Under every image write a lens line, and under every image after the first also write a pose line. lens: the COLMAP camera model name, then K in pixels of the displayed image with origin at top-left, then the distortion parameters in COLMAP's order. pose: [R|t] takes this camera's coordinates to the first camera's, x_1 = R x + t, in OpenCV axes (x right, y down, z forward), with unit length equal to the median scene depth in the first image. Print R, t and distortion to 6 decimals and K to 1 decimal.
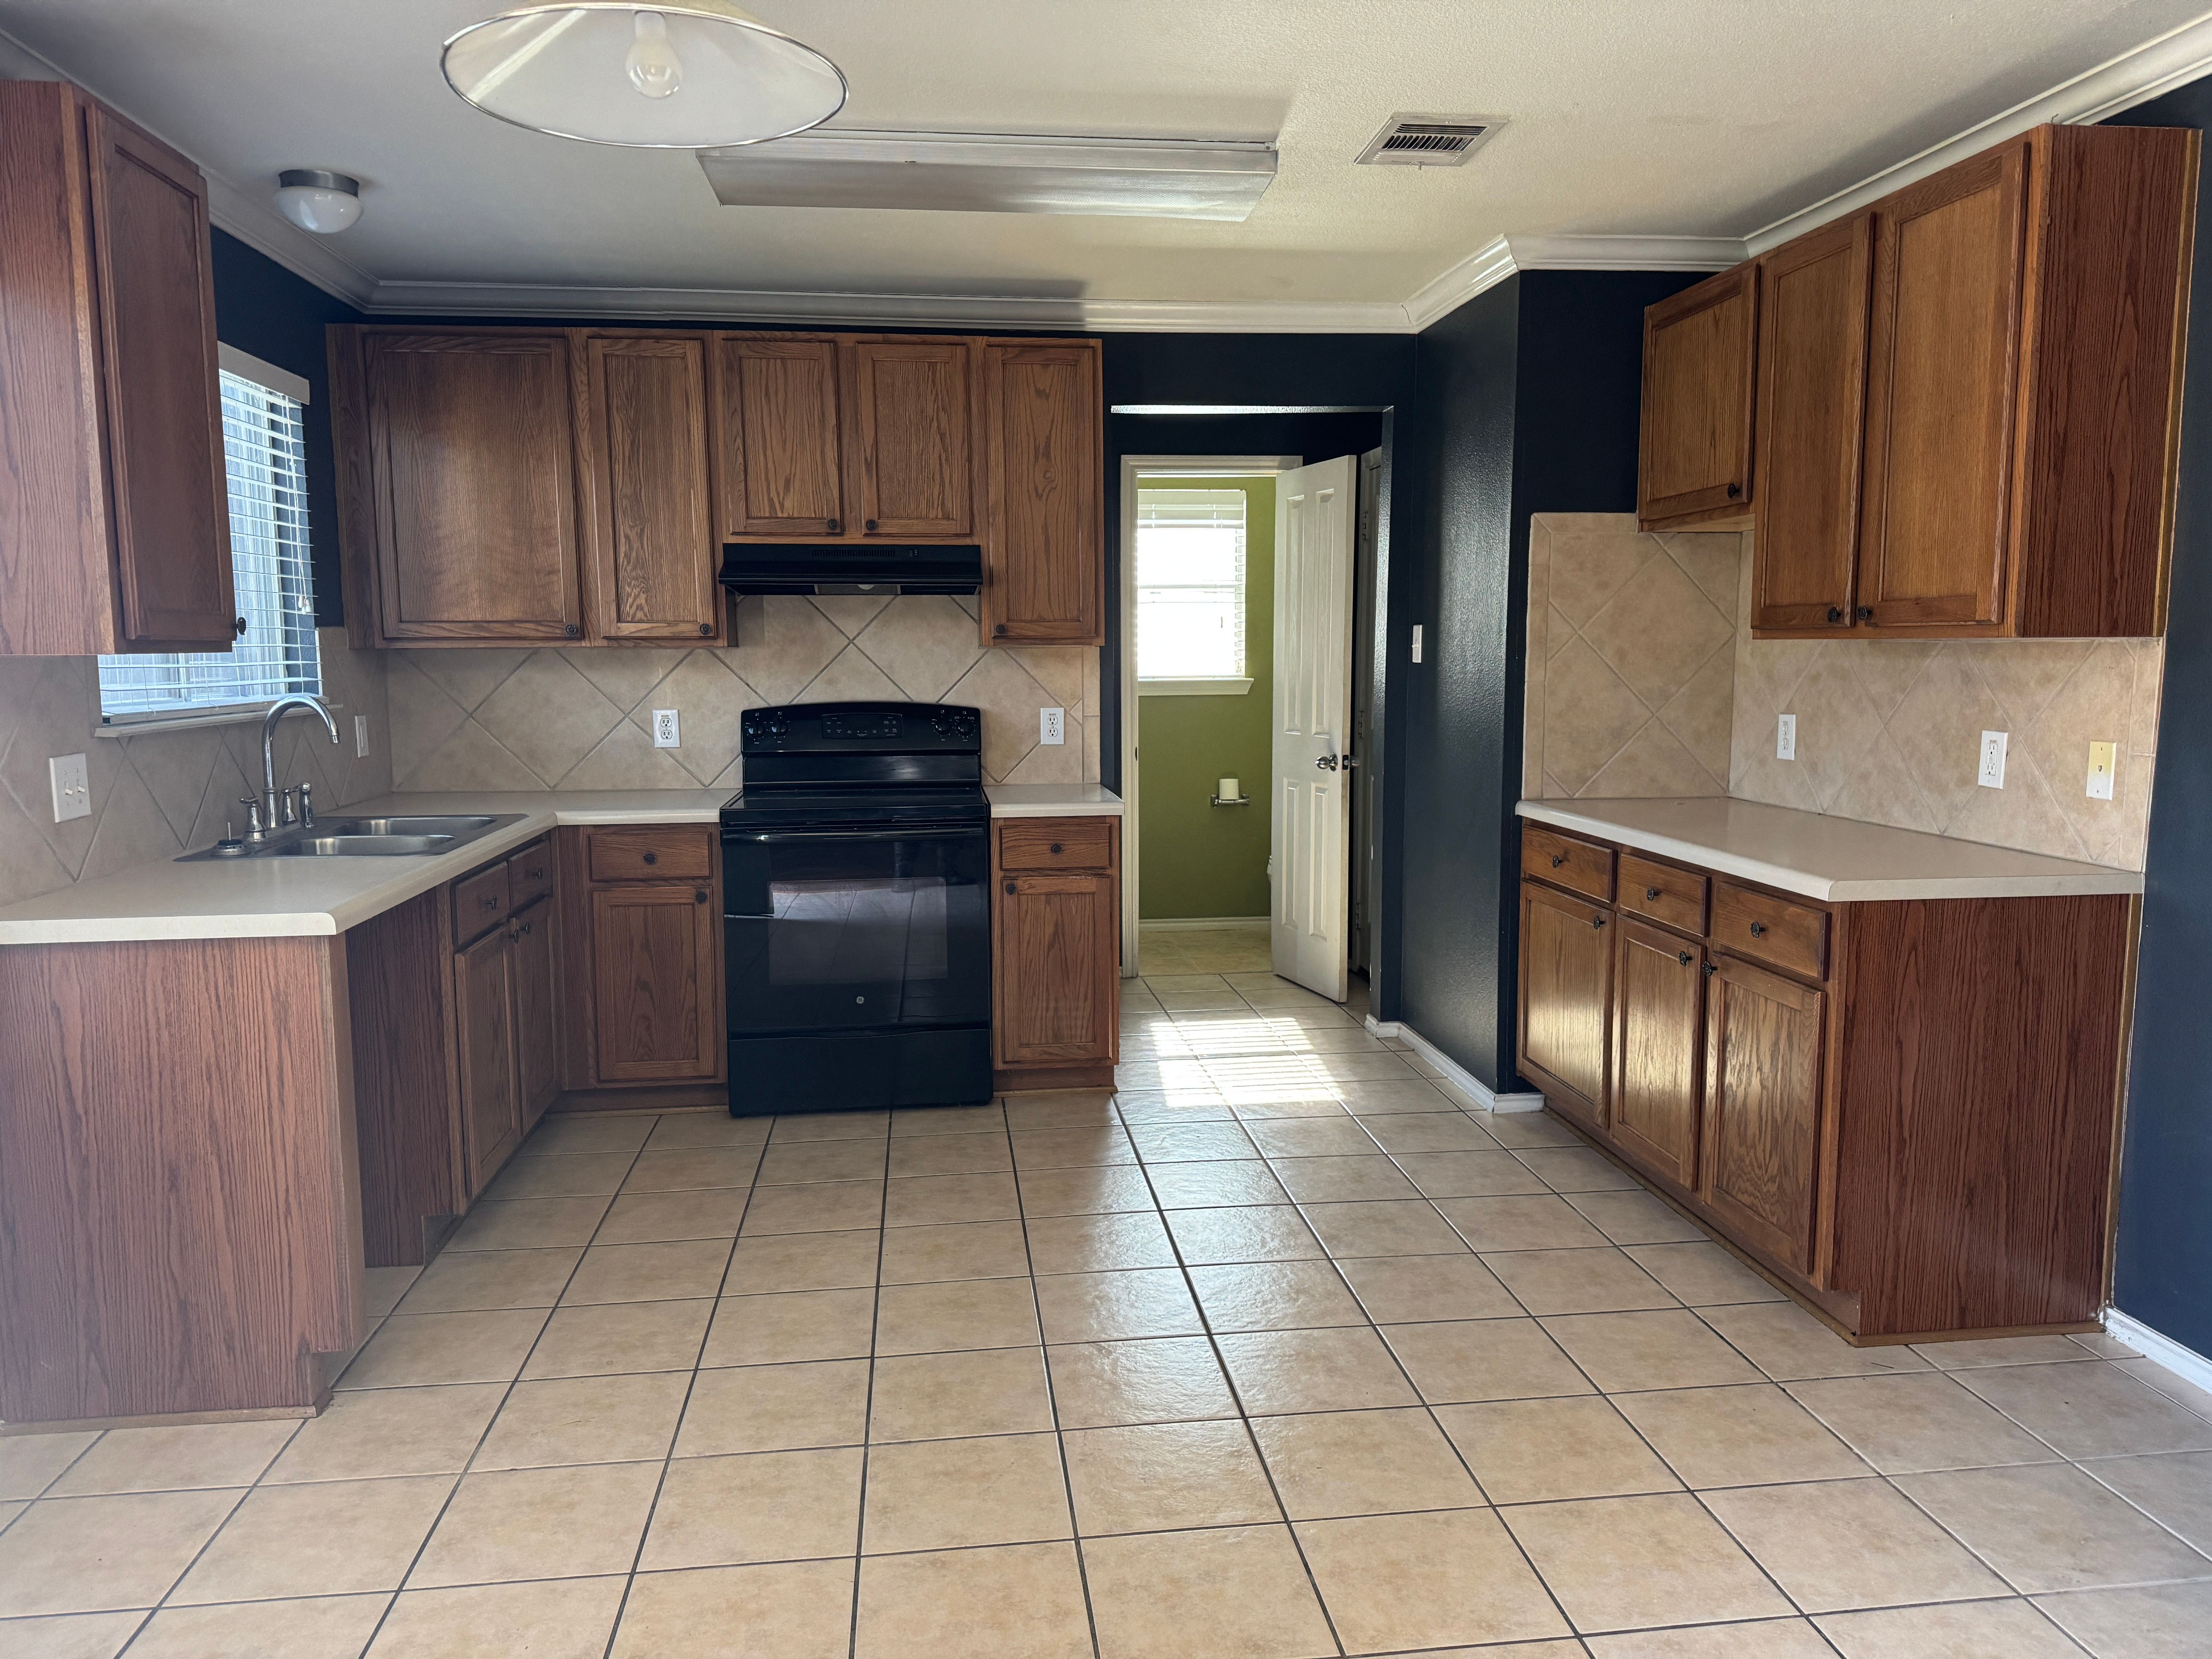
lens RADIAL K [[1538.4, 0, 1106.0], [0, 1538.4, 829.5], [0, 0, 1]] dist [0.132516, -0.176922]
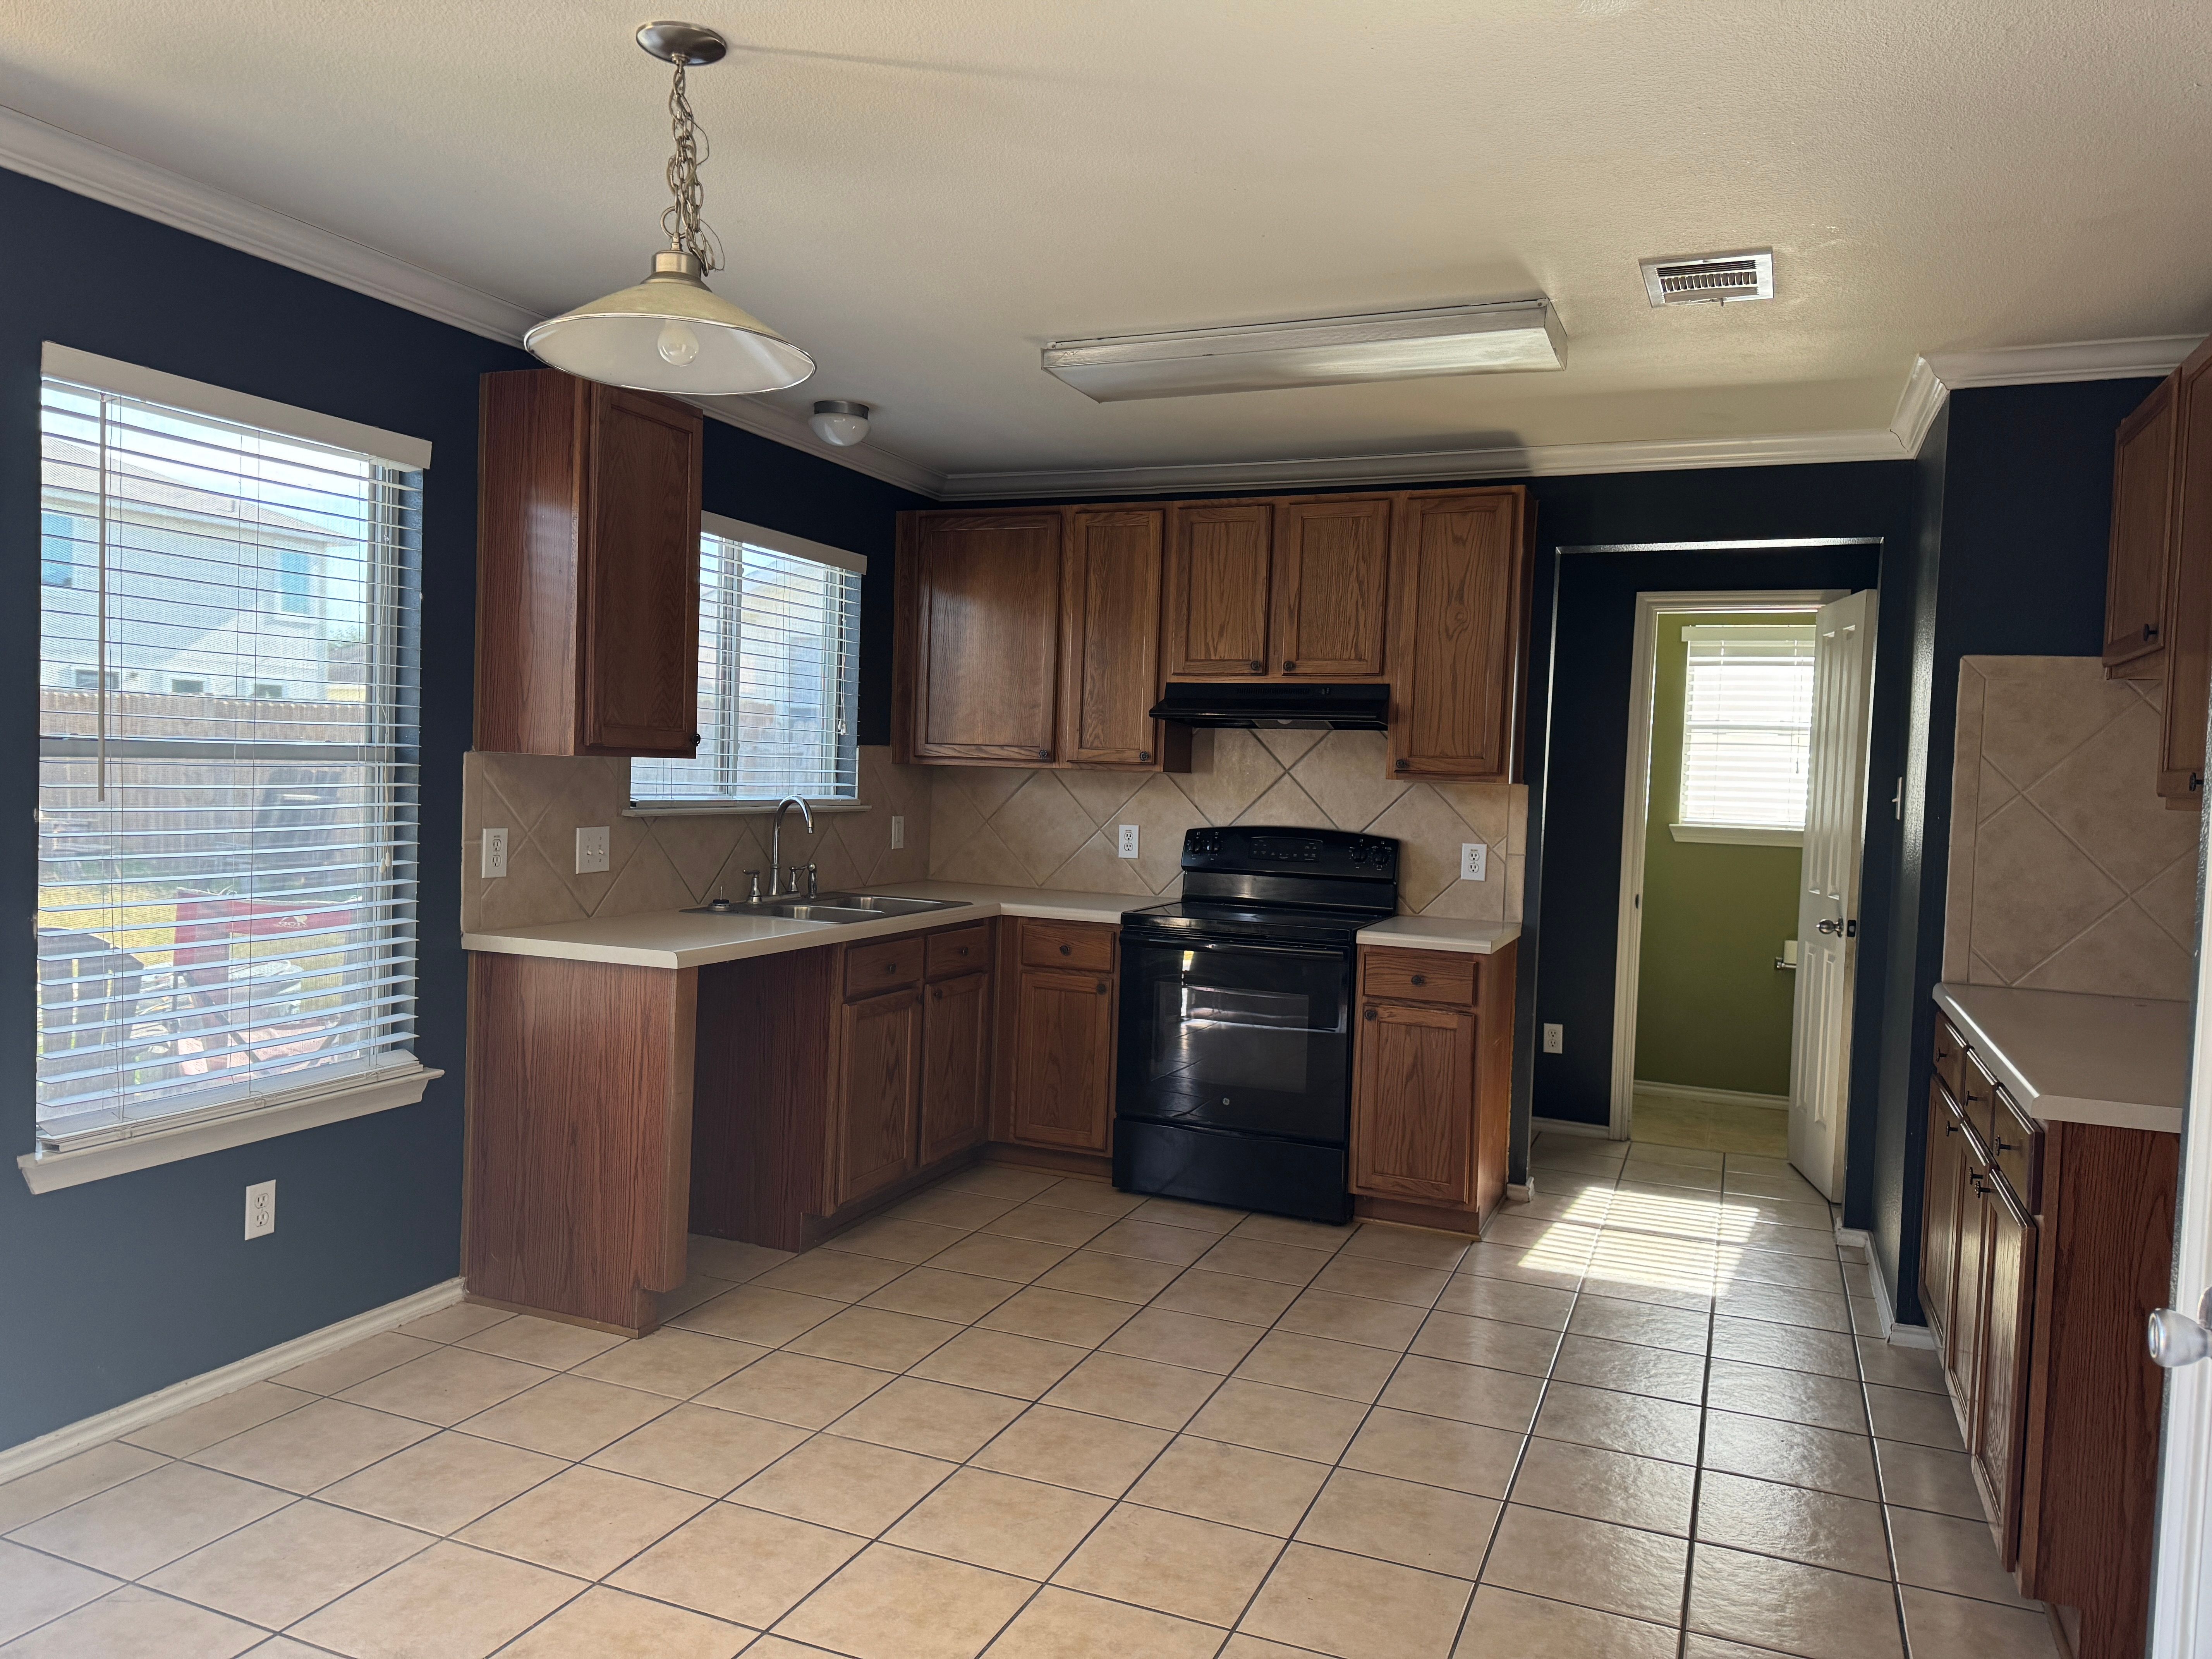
lens RADIAL K [[1533.6, 0, 1106.0], [0, 1533.6, 829.5], [0, 0, 1]] dist [0.137736, -0.182592]
pose [[0.869188, 0.057151, -0.491167, 0.283339], [-0.099333, 0.993231, -0.060214, -0.004528], [0.484401, 0.101126, 0.868982, 0.010898]]
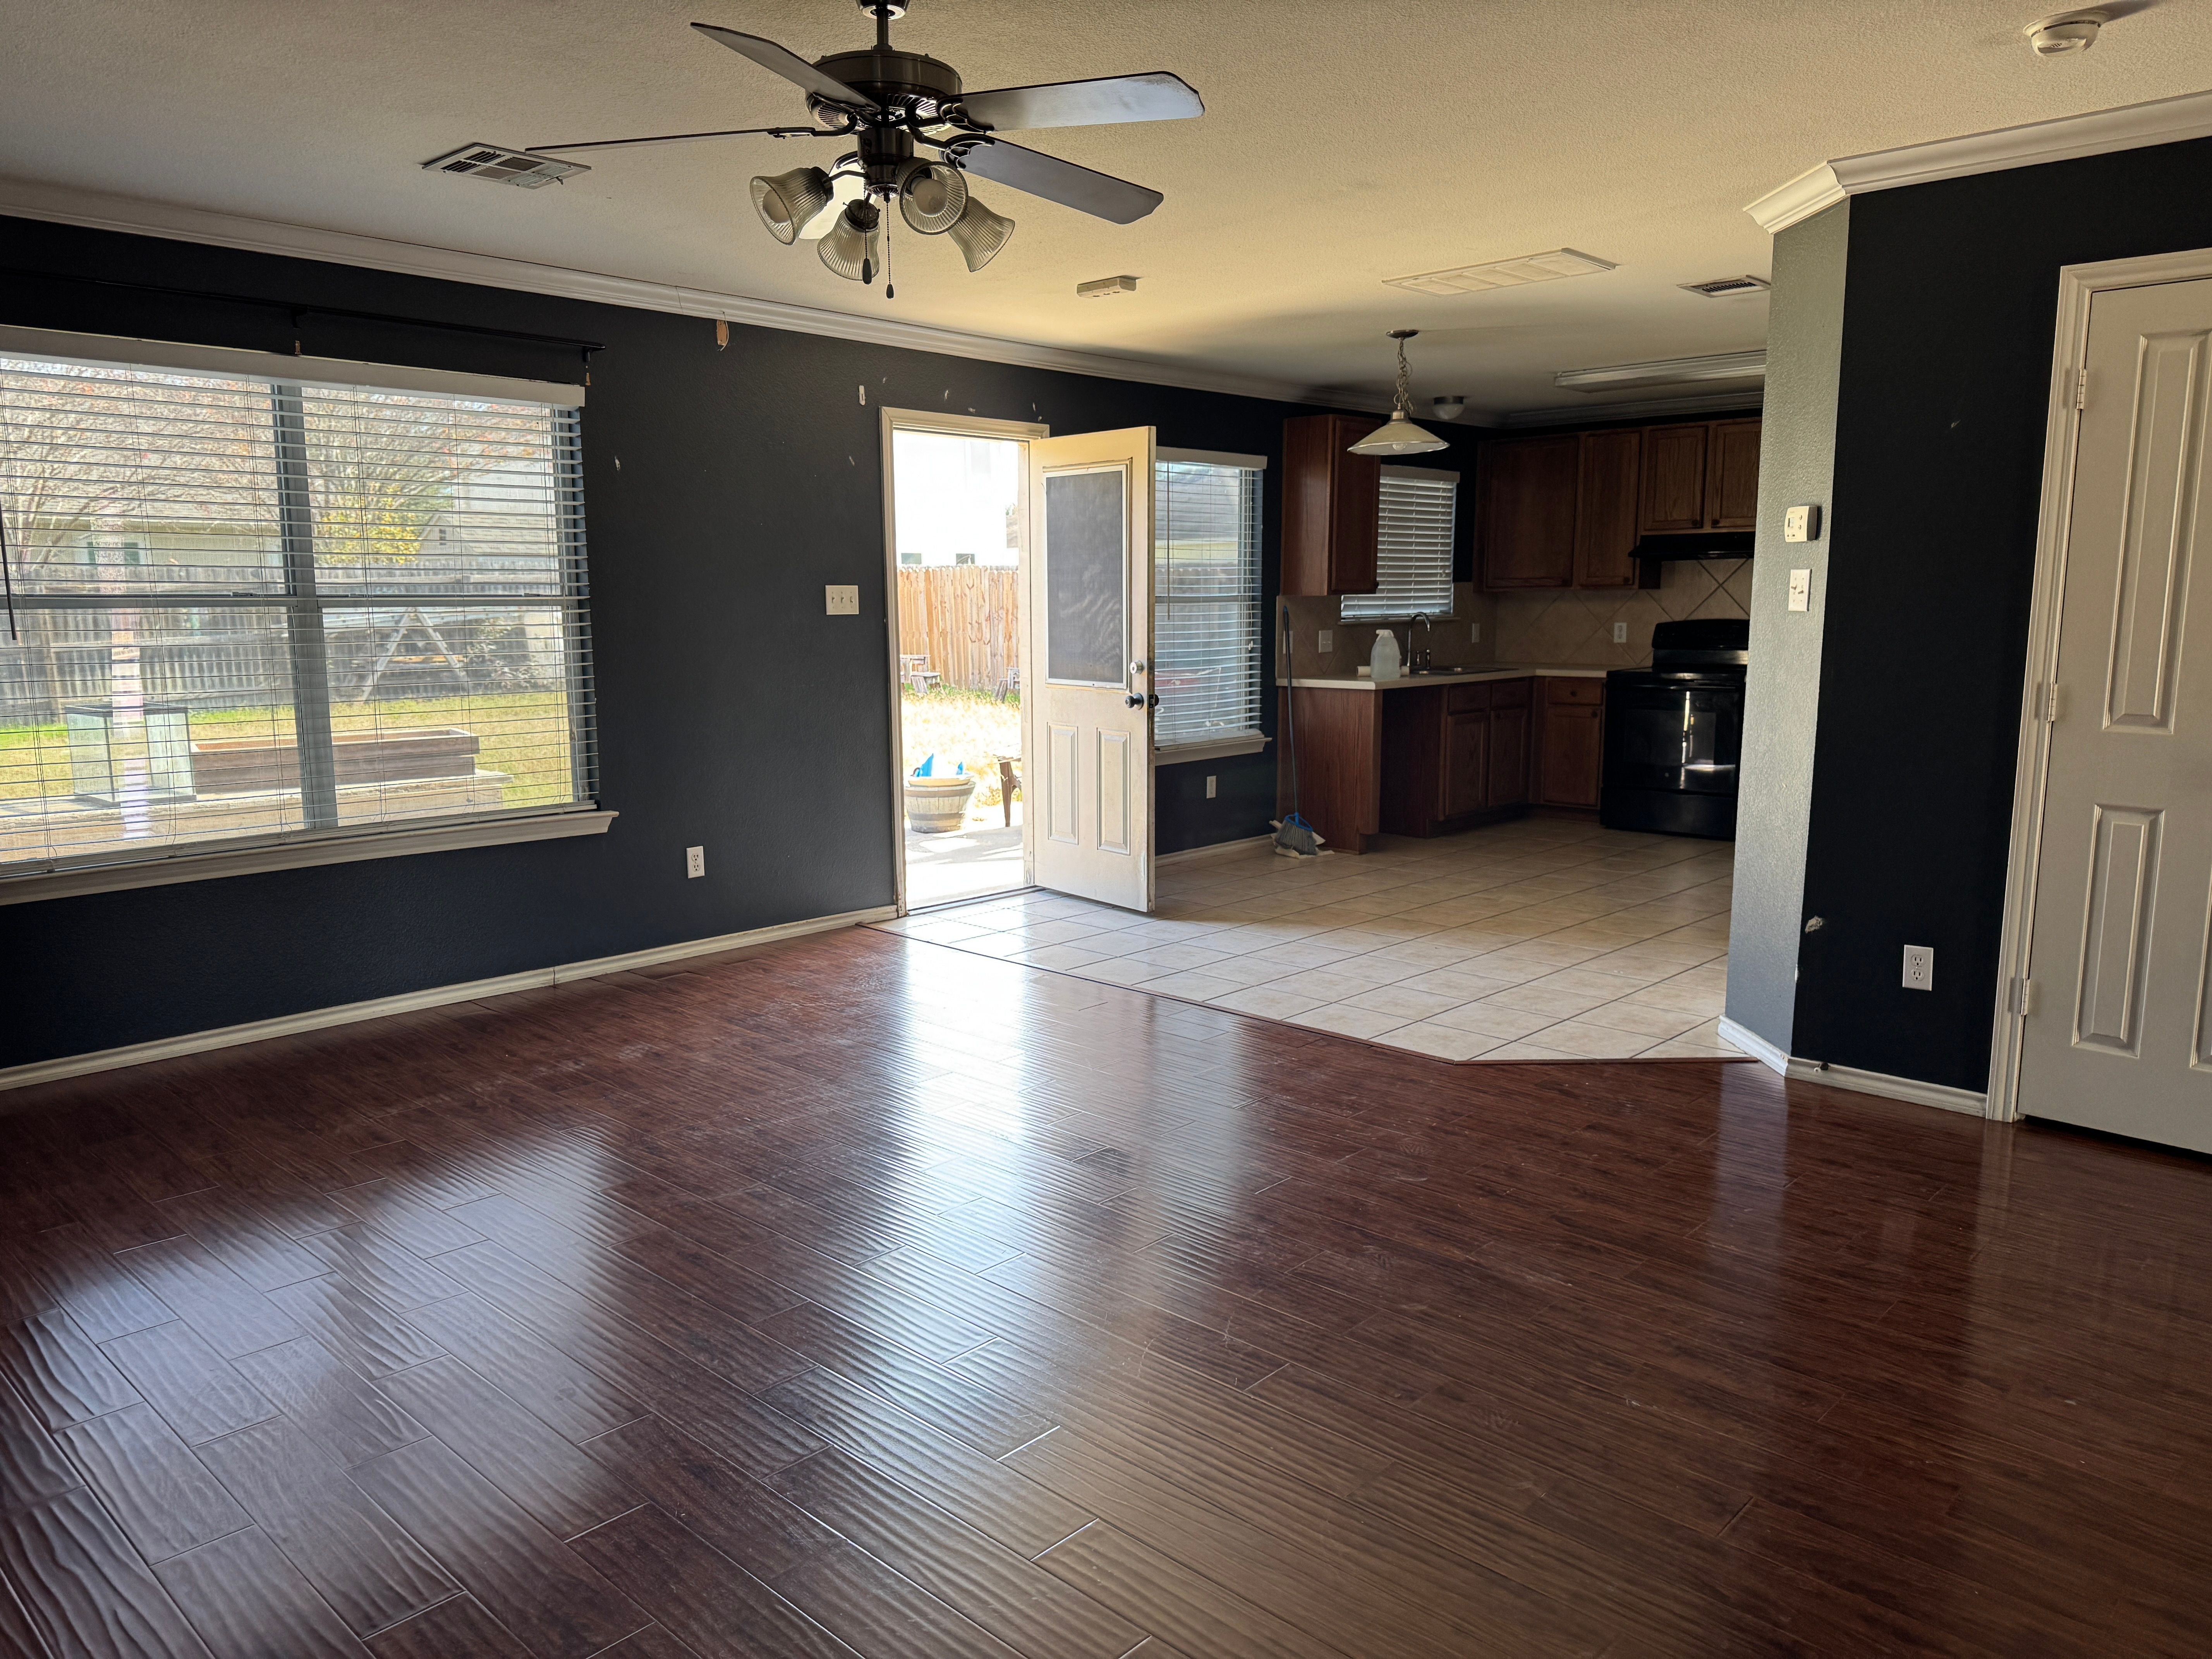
lens RADIAL K [[1538.4, 0, 1106.0], [0, 1538.4, 829.5], [0, 0, 1]] dist [0.132516, -0.176922]
pose [[0.634367, 0.121361, -0.763446, 0.886245], [-0.091781, 0.992438, 0.081500, 0.084091], [0.767564, 0.018369, 0.640709, -0.770847]]
